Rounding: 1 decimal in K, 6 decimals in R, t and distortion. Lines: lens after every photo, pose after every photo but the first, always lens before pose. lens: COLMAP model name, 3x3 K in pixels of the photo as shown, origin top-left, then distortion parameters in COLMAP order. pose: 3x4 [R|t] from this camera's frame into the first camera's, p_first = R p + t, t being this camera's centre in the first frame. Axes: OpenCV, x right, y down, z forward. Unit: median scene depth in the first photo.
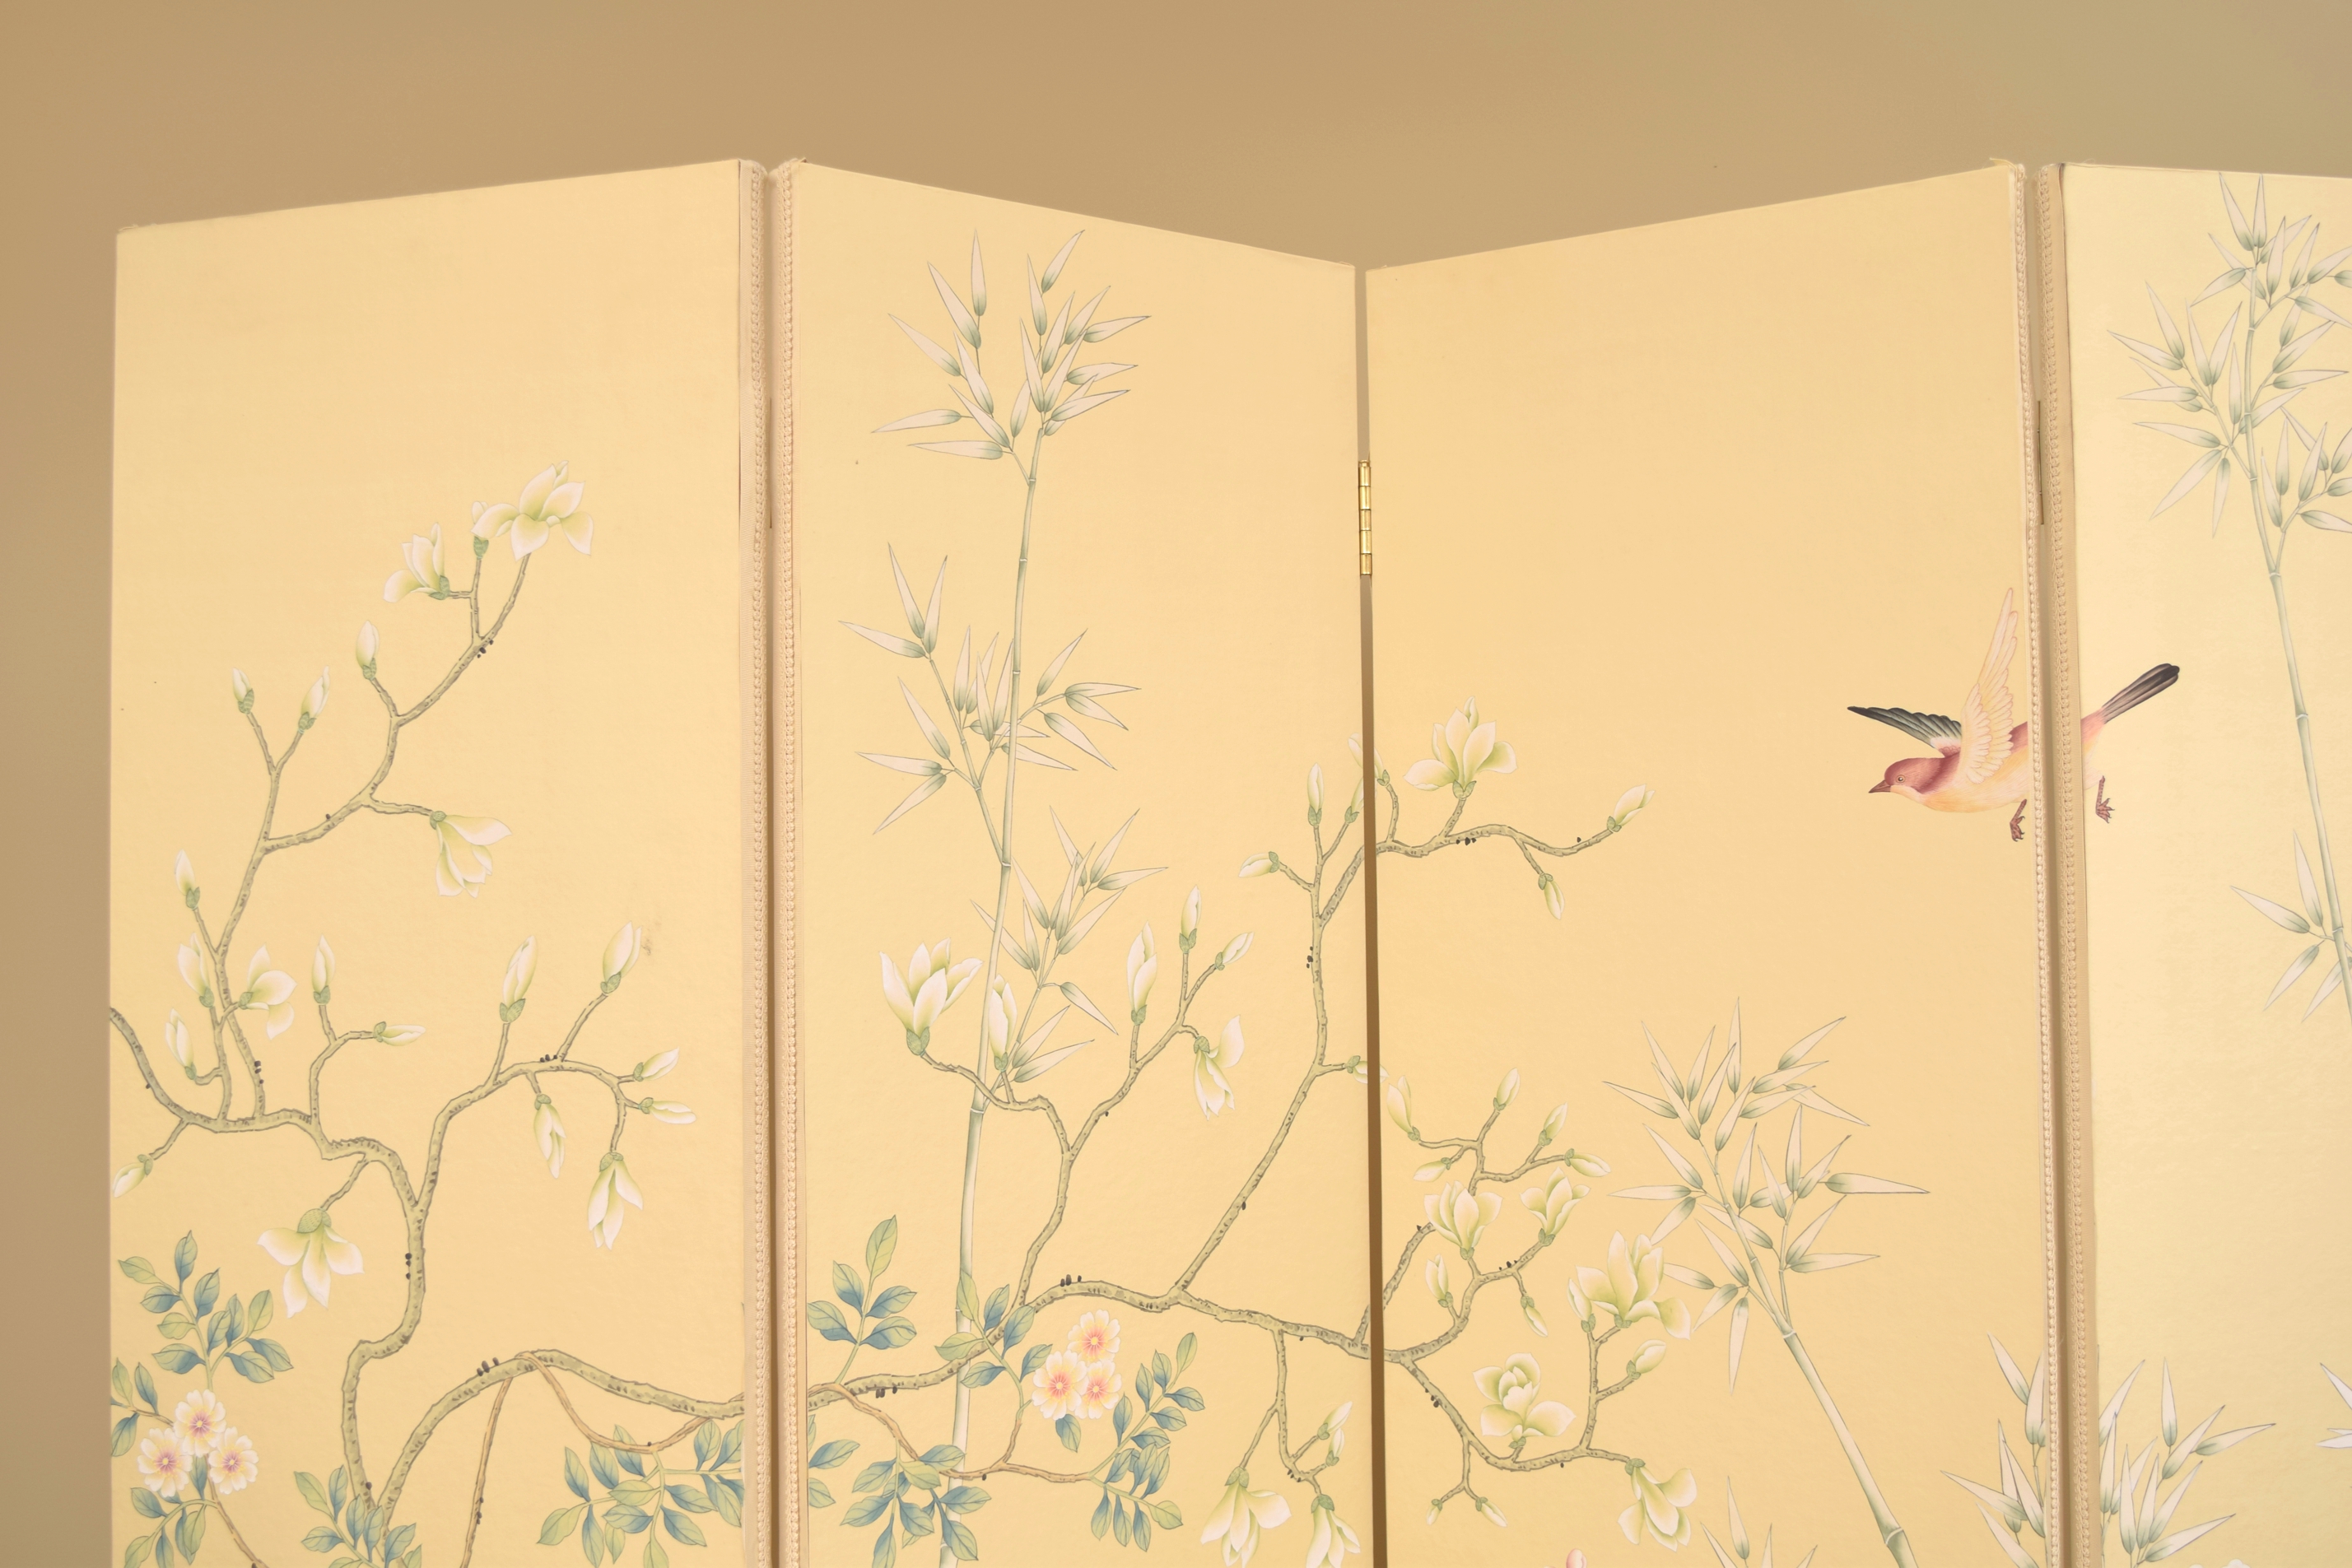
lens RADIAL K [[2598.6, 0, 1176.0], [0, 2598.6, 784.0], [0, 0, 1]] dist [-0.068318, 0.021660]
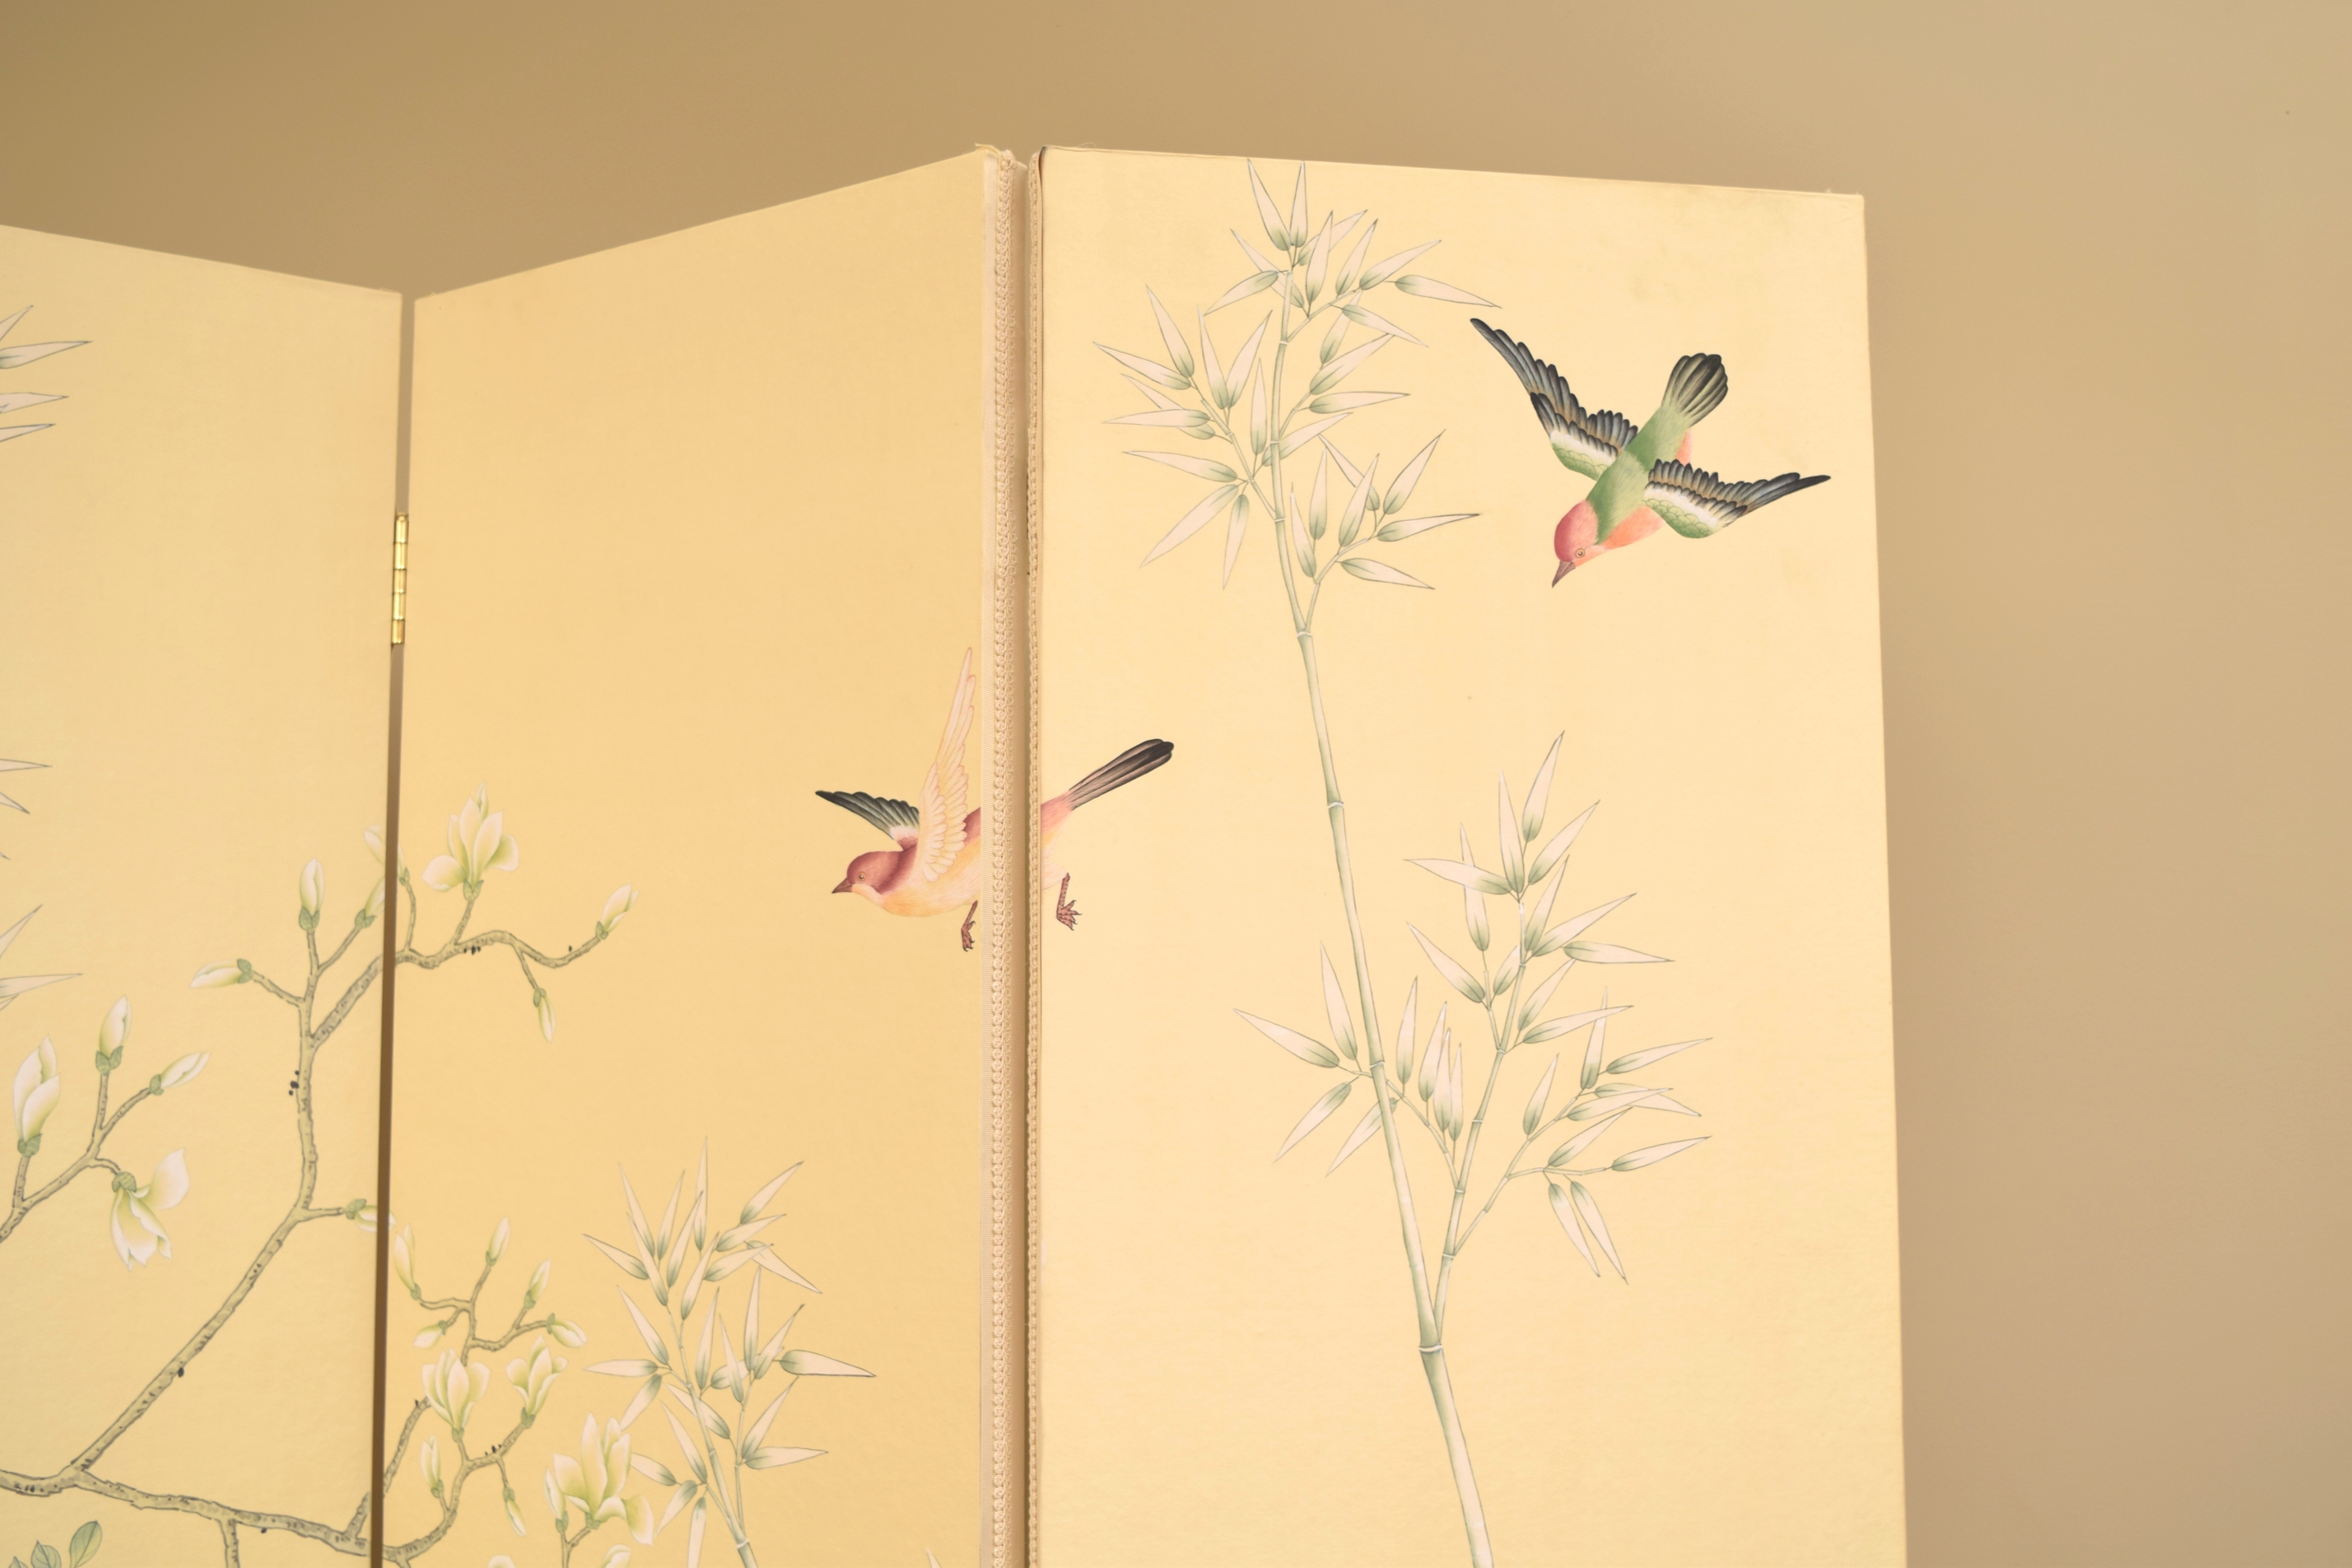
lens RADIAL K [[2598.6, 0, 1176.0], [0, 2598.6, 784.0], [0, 0, 1]] dist [-0.068318, 0.021660]
pose [[0.999882, 0.009361, -0.012201, 0.375984], [-0.010043, 0.998320, -0.057072, 0.014422], [0.011647, 0.057188, 0.998296, 0.153821]]
